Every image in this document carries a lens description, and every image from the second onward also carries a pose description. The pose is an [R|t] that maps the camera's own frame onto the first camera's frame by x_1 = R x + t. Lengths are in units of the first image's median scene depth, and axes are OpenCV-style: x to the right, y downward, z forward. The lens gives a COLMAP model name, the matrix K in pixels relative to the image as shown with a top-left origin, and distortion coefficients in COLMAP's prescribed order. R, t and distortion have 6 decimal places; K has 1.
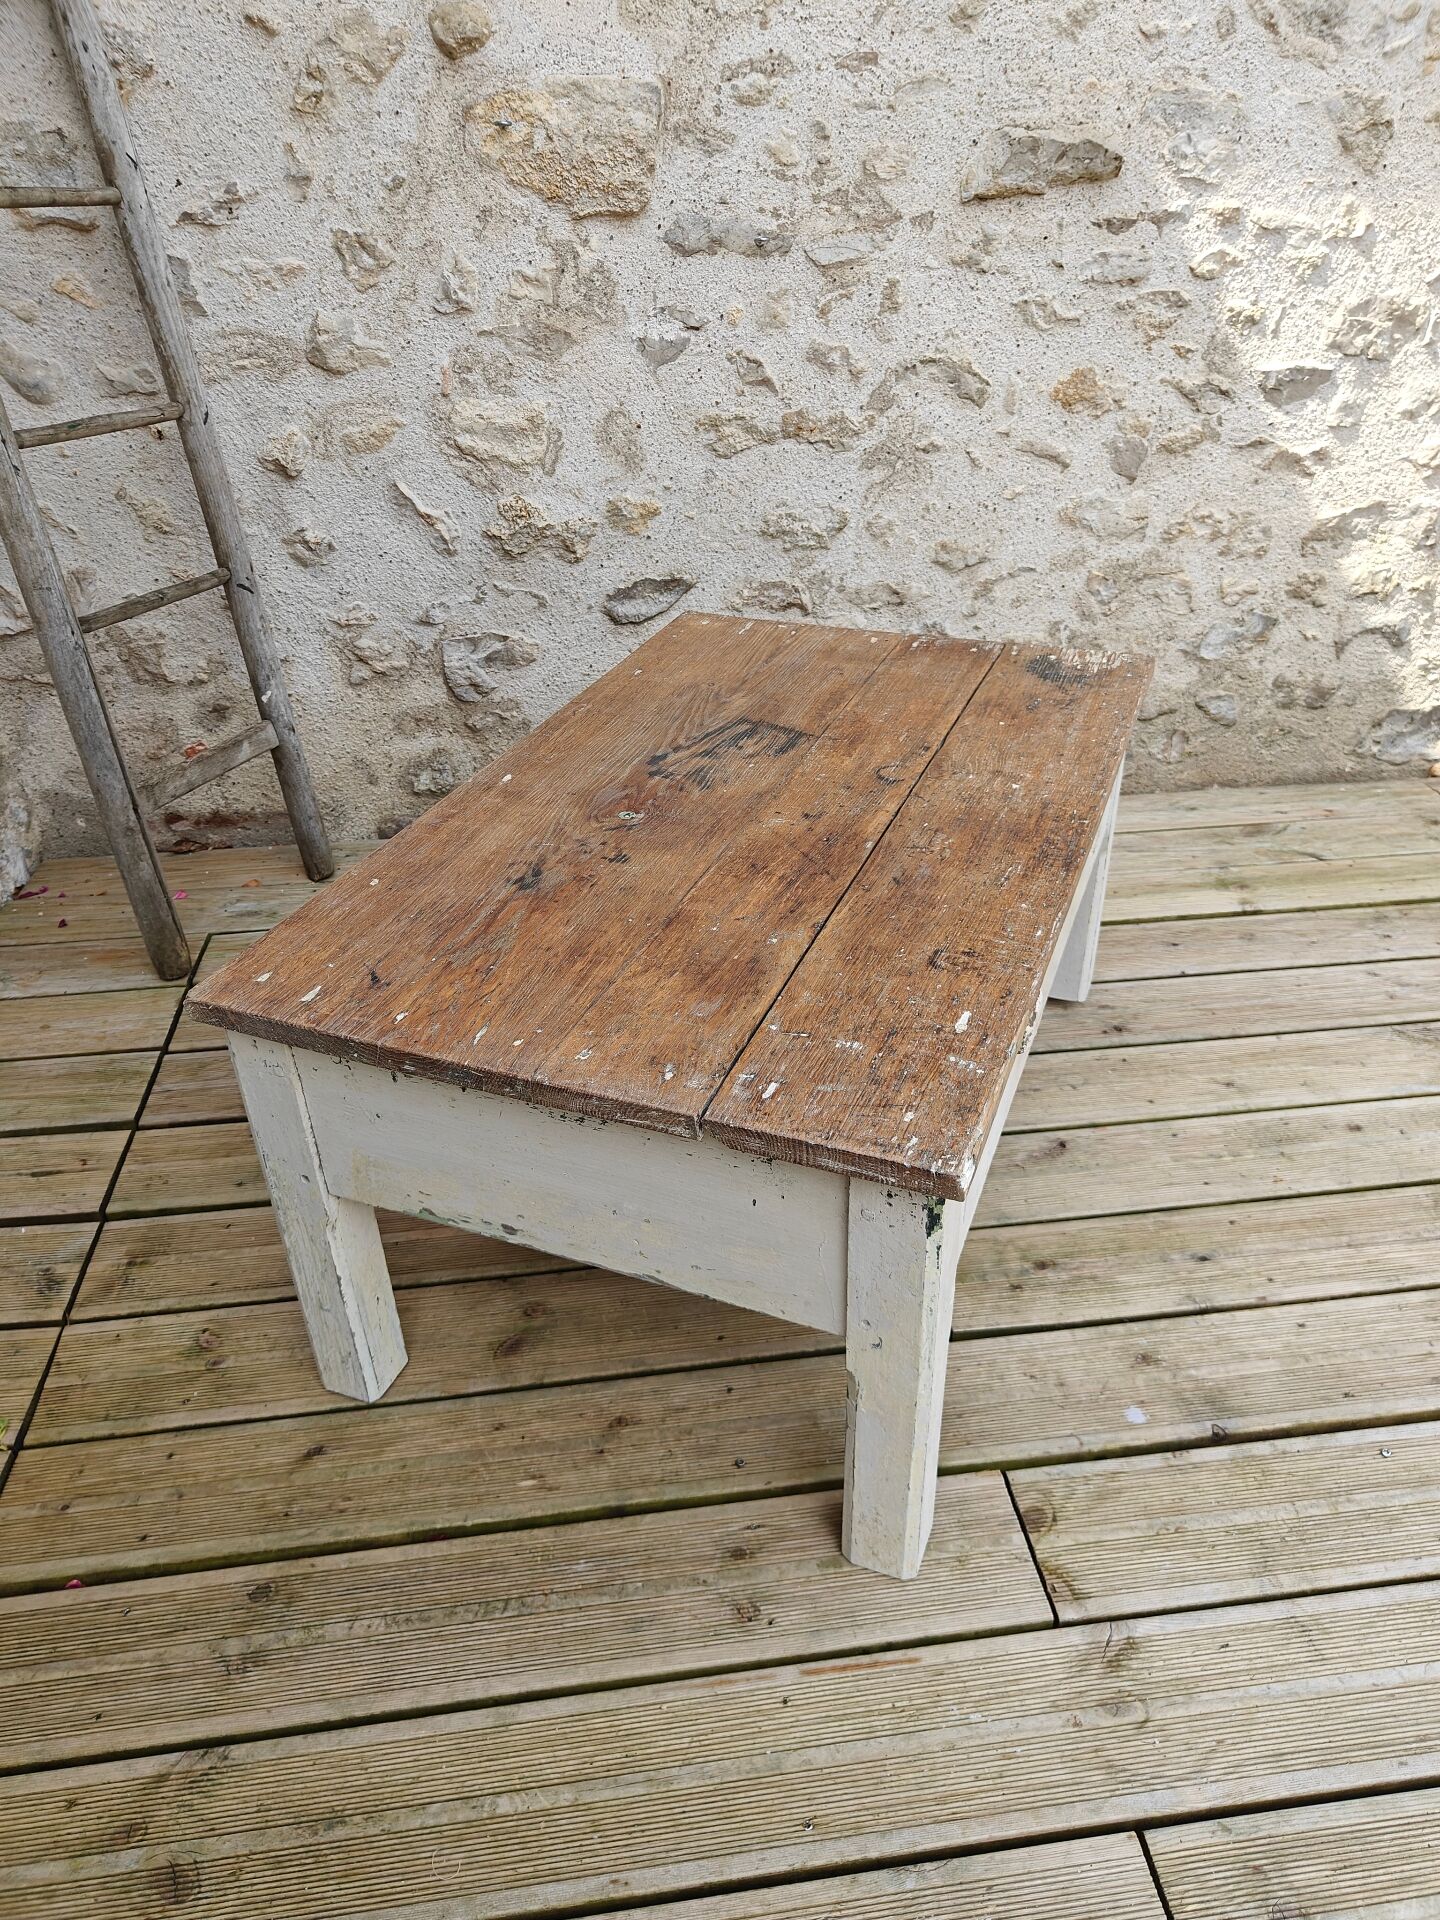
lens RADIAL K [[1344.8, 0, 720.5], [0, 1344.8, 967.4], [0, 0, 1]] dist [0.000461, 0.001126]
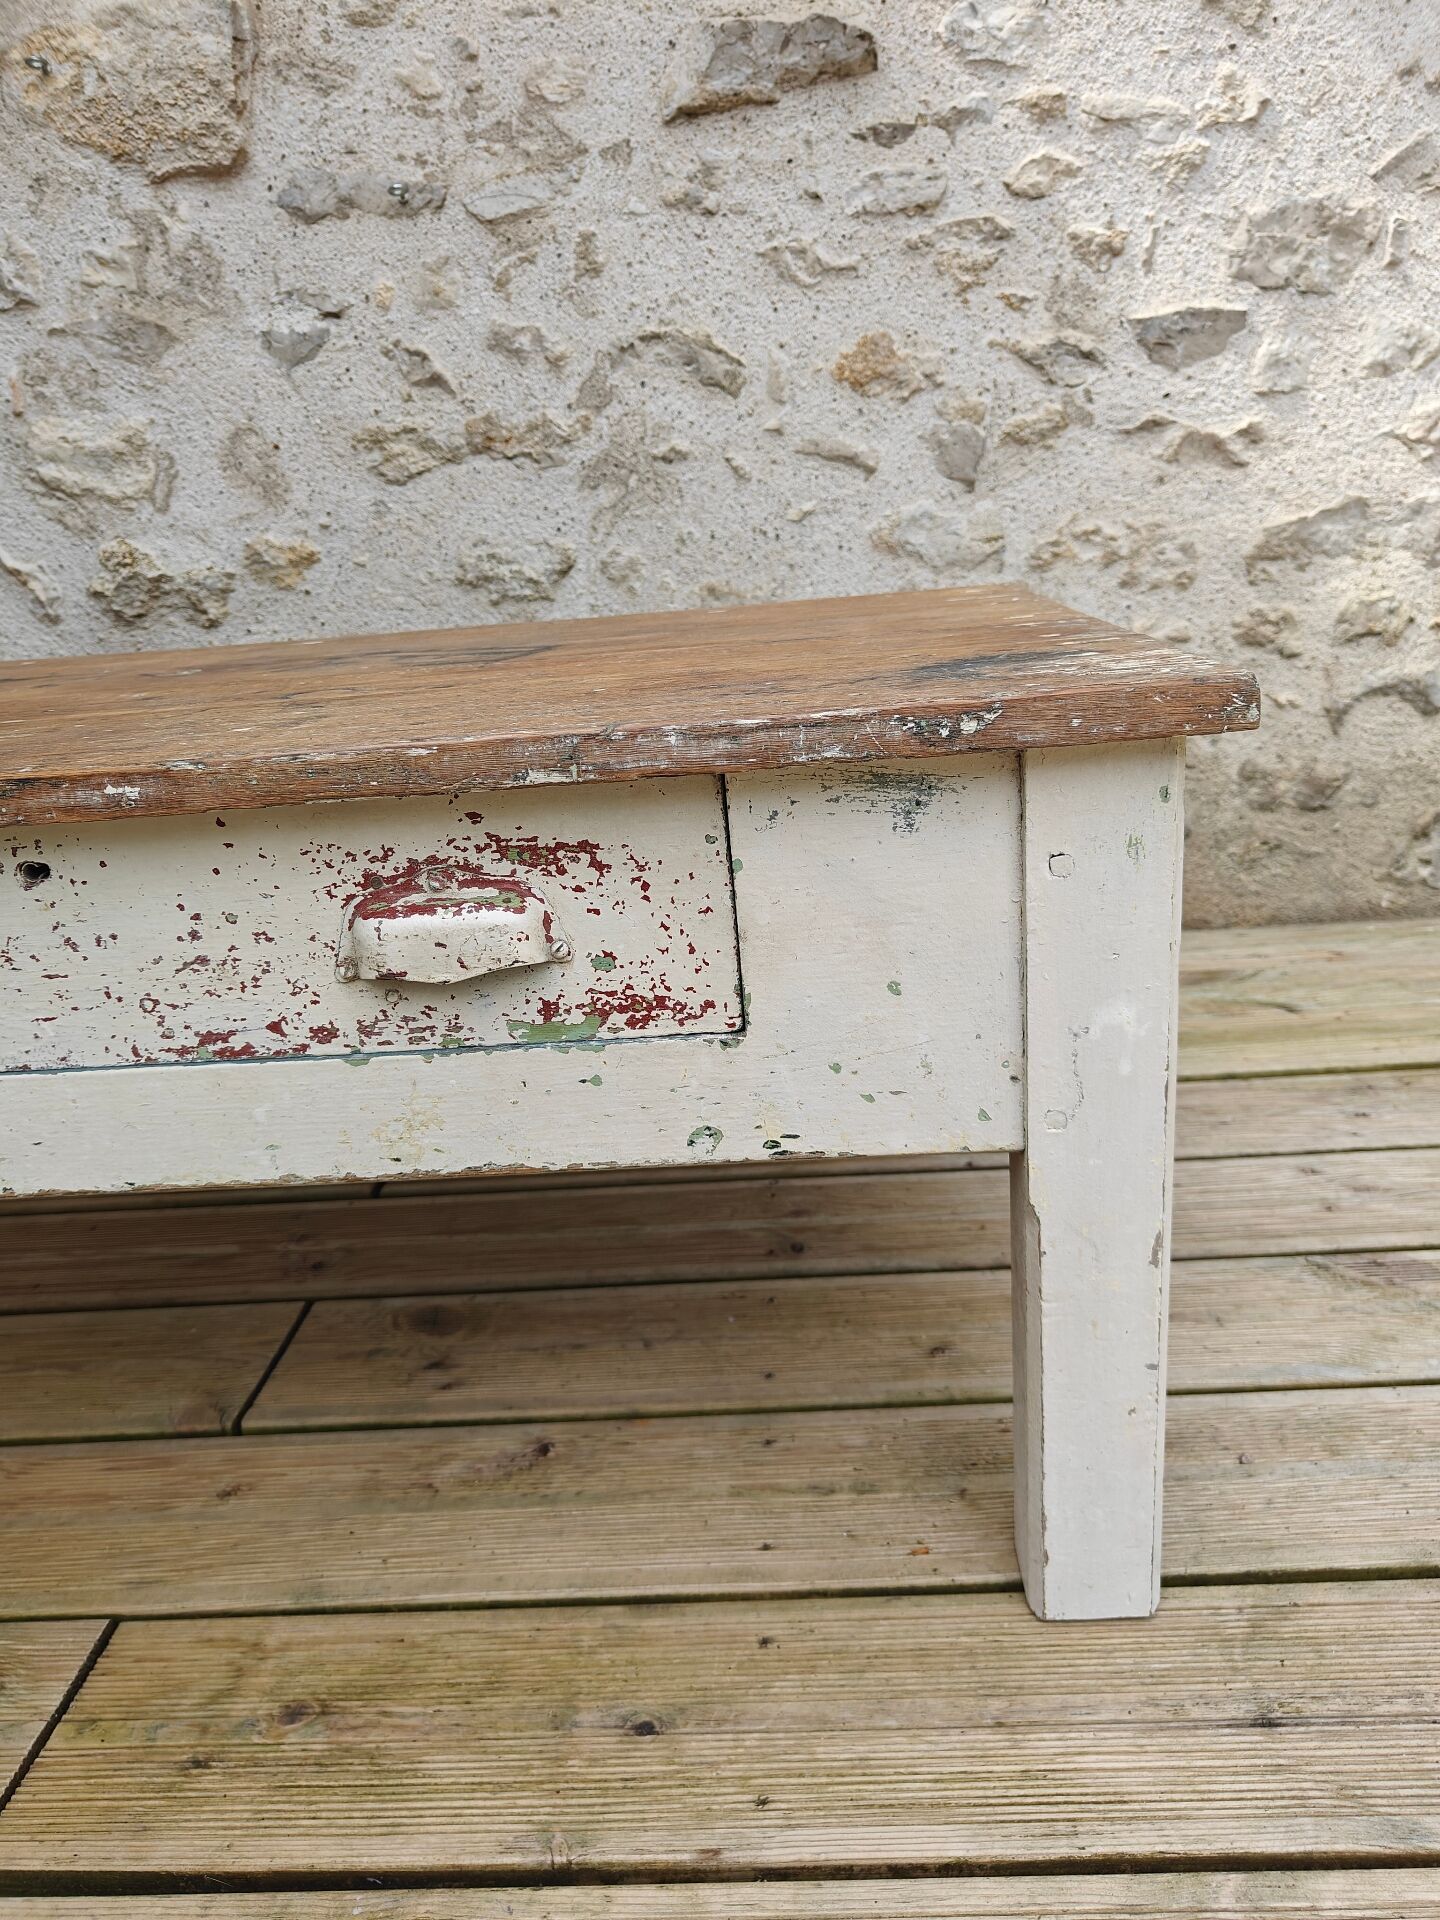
lens RADIAL K [[1353.0, 0, 727.6], [0, 1353.0, 970.9], [0, 0, 1]] dist [-0.001936, 0.001566]
pose [[0.982758, -0.012646, -0.184462, 0.339558], [-0.027826, 0.976180, -0.215171, 0.050090], [0.182789, 0.216594, 0.958997, 0.381255]]
